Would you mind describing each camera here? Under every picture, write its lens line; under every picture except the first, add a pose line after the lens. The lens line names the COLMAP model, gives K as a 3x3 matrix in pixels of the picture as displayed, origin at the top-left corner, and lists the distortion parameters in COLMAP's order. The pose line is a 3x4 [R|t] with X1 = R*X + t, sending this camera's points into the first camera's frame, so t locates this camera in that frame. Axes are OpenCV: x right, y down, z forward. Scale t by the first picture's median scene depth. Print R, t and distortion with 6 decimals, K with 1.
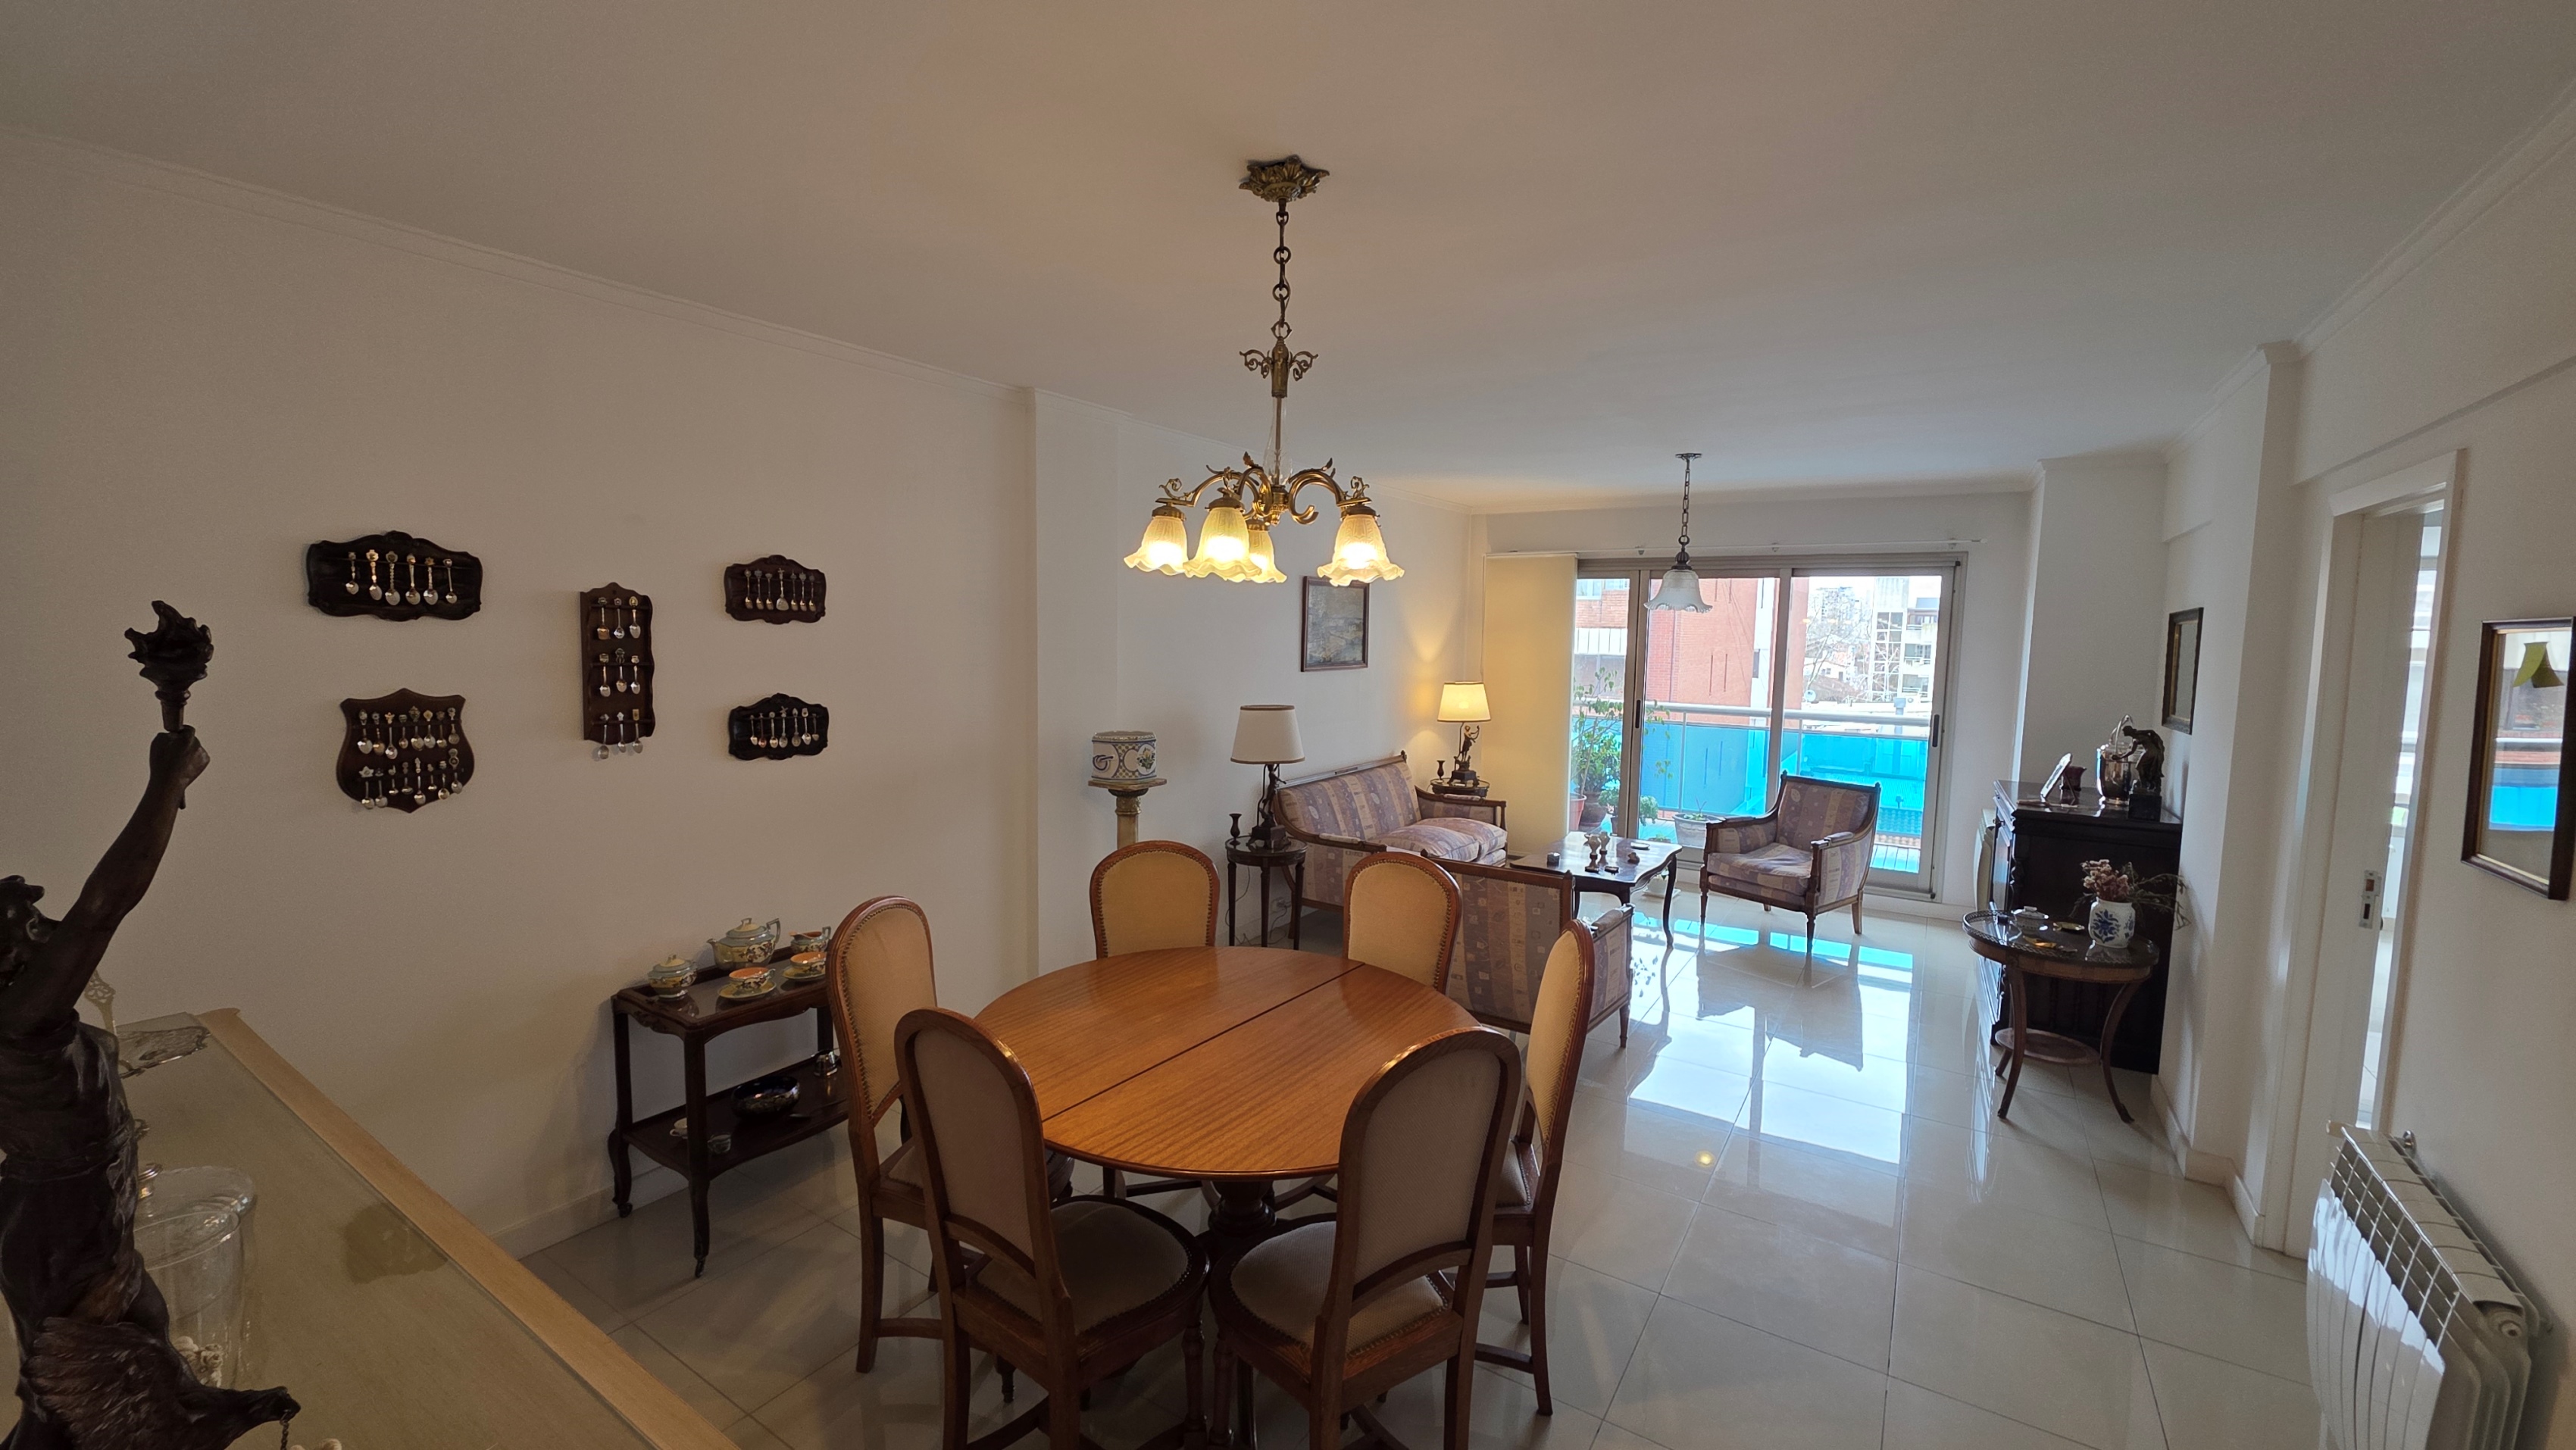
lens RADIAL K [[1016.7, 0, 1289.8], [0, 1016.7, 712.5], [0, 0, 1]] dist [0.013435, -0.007430]
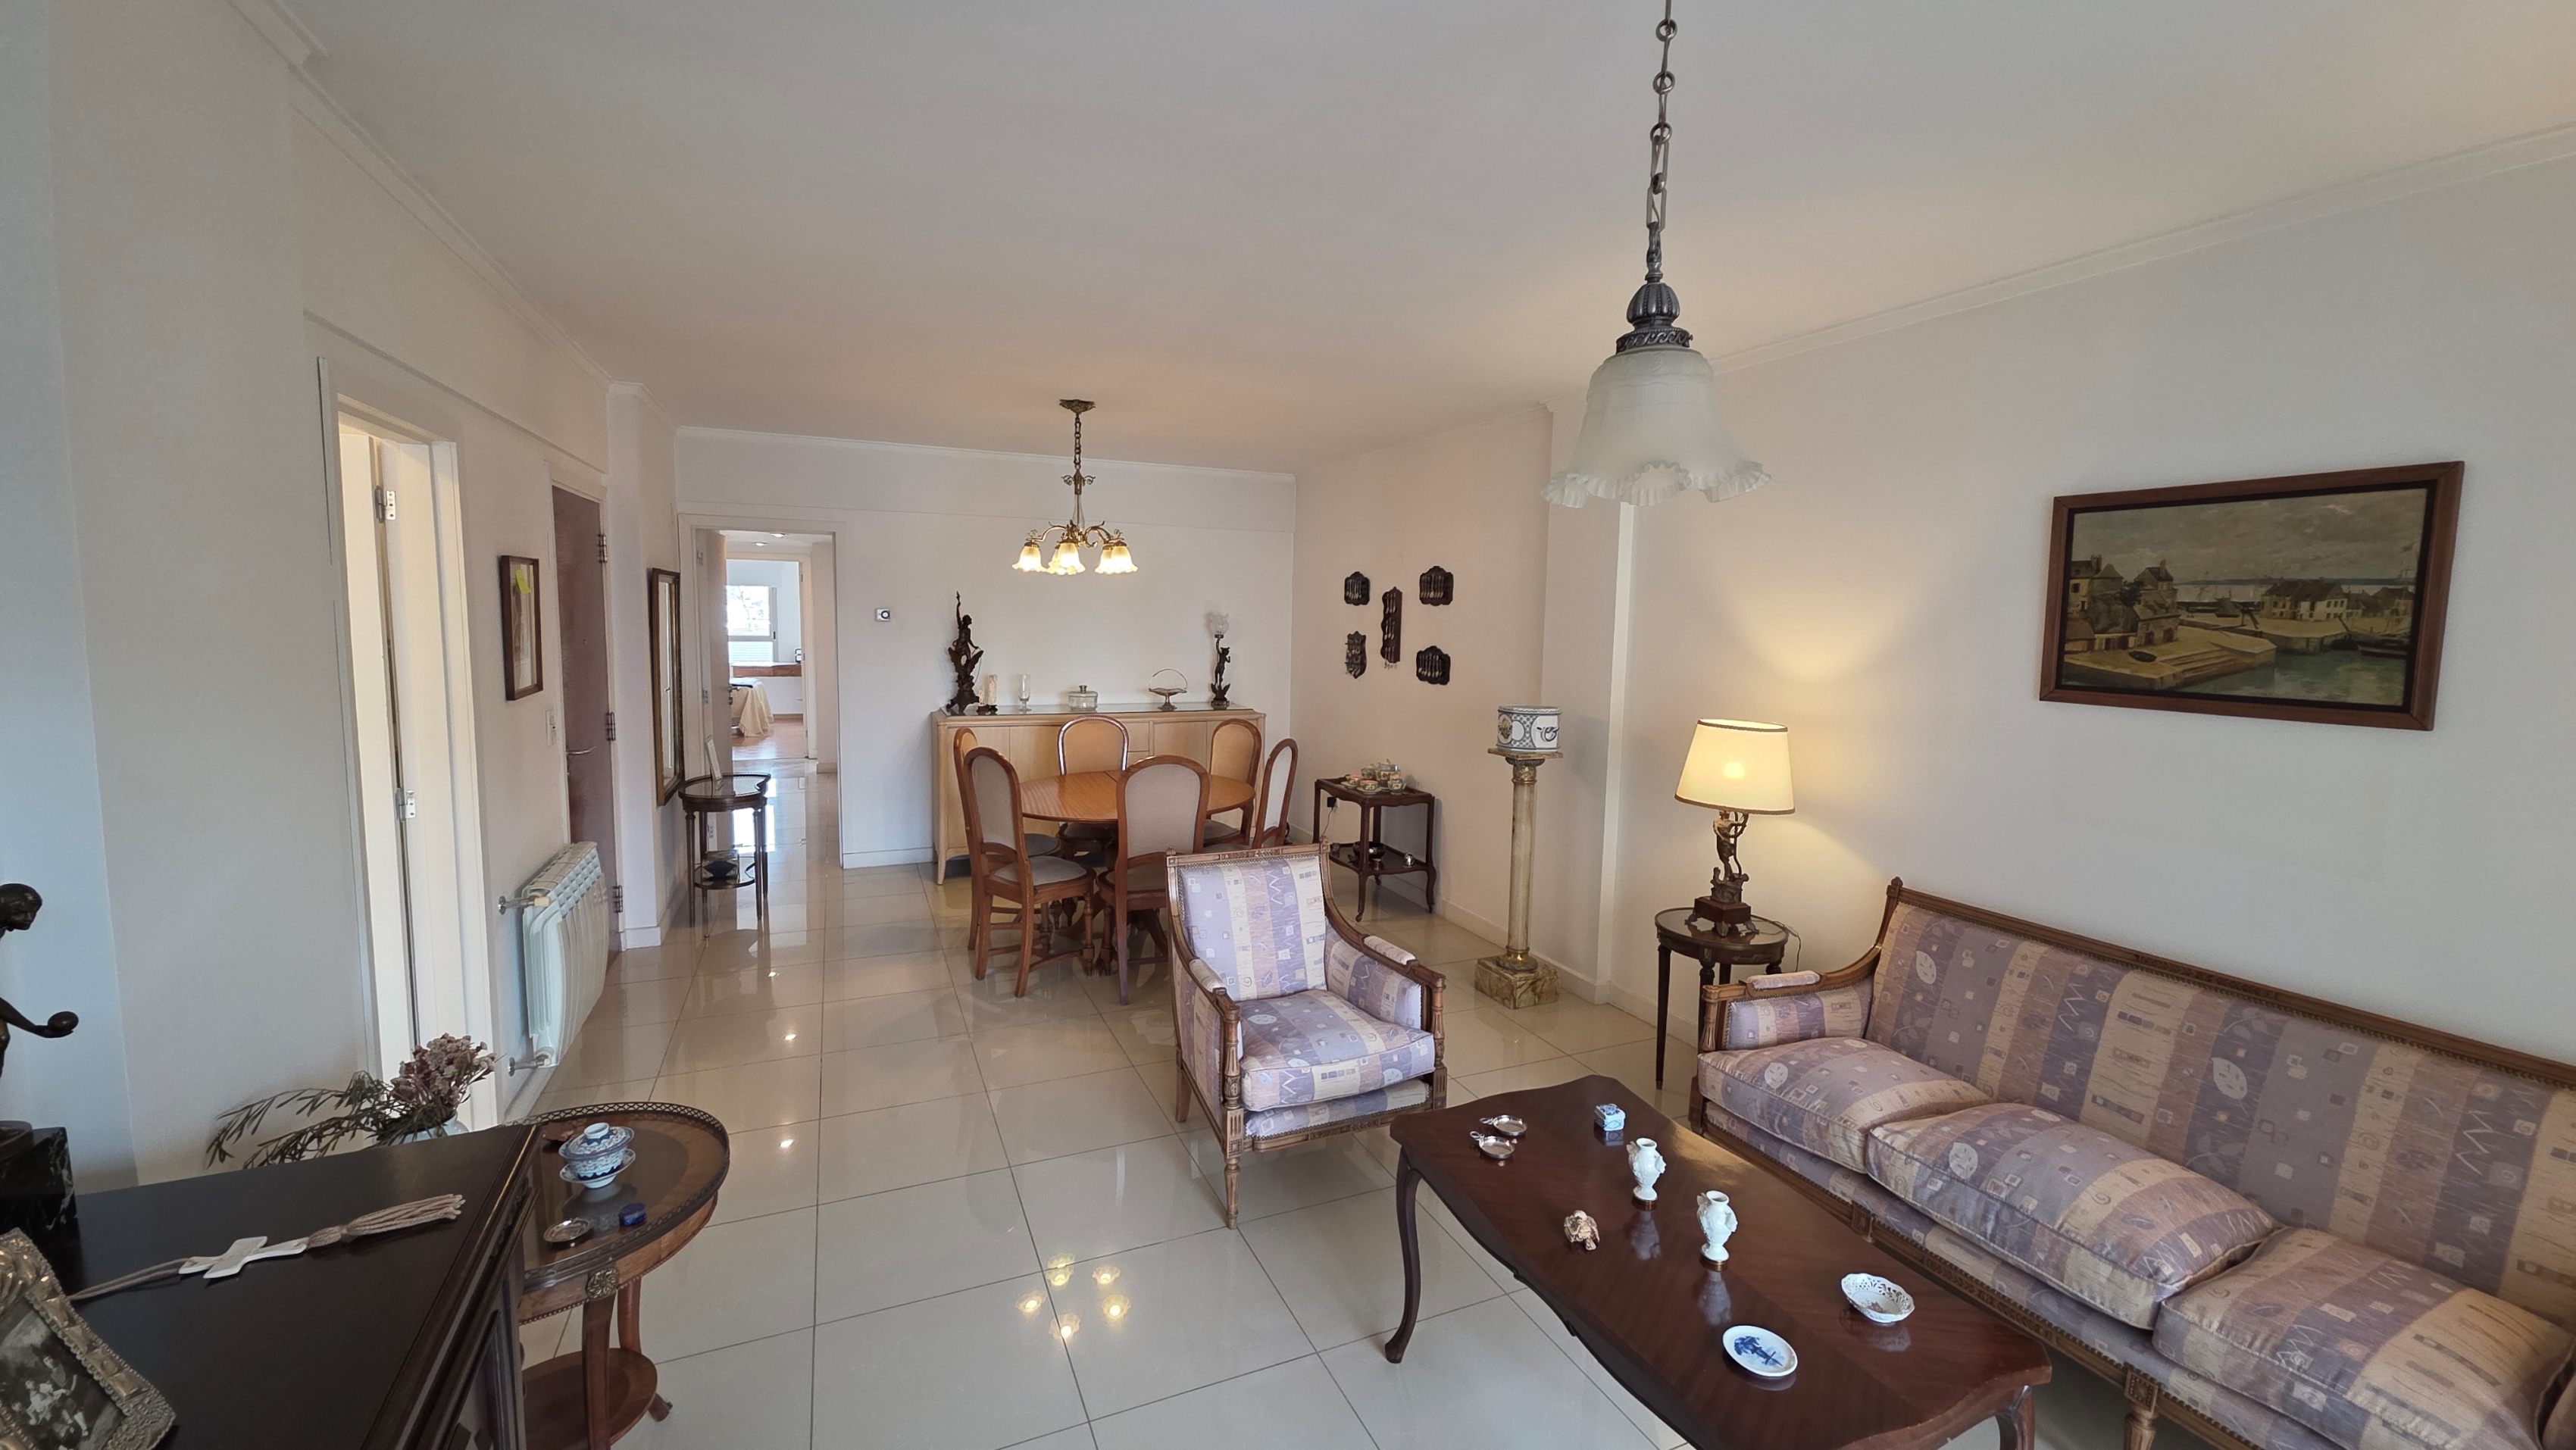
lens RADIAL K [[1016.7, 0, 1289.8], [0, 1016.7, 712.5], [0, 0, 1]] dist [0.013435, -0.007430]
pose [[-0.553117, 0.054252, -0.831335, 0.685479], [-0.102063, 0.985948, 0.132248, -0.070413], [0.826828, 0.157997, -0.539808, 1.111193]]
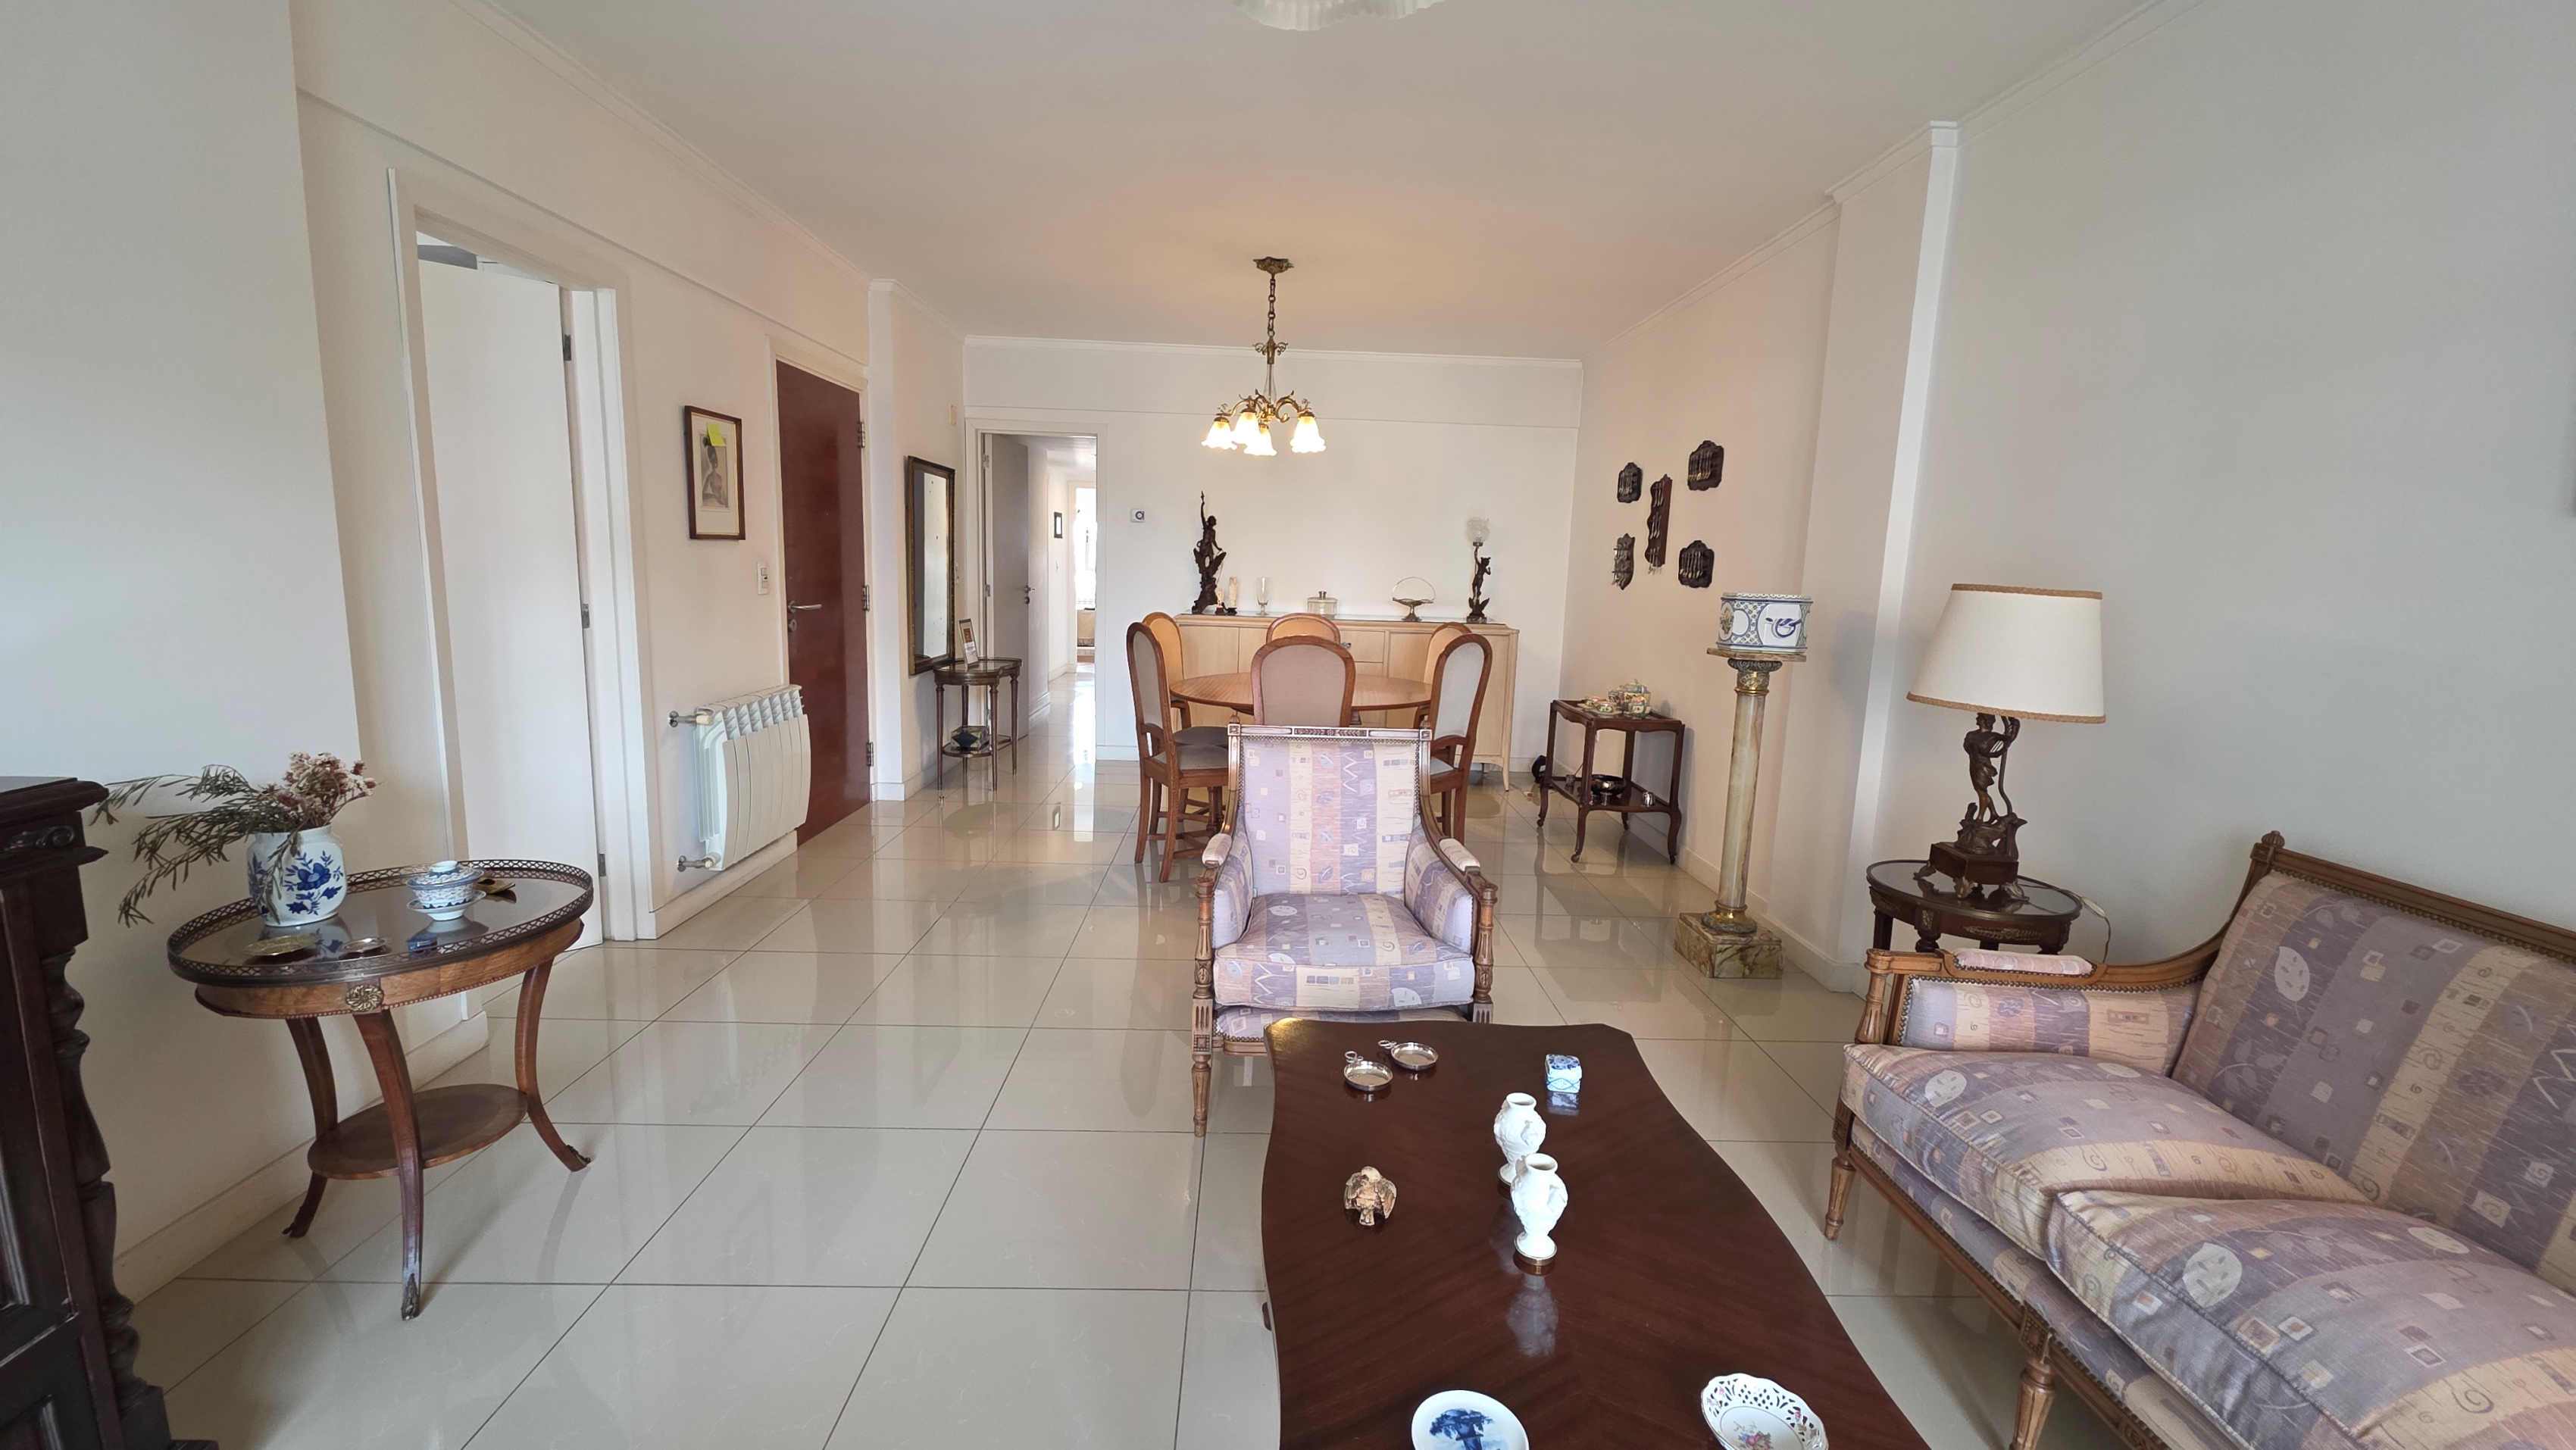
lens RADIAL K [[1016.7, 0, 1289.8], [0, 1016.7, 712.5], [0, 0, 1]] dist [0.013435, -0.007430]
pose [[-0.826083, 0.035904, -0.562404, 0.488443], [-0.097532, 0.973800, 0.205428, -0.013476], [0.555044, 0.224553, -0.800938, 1.187974]]
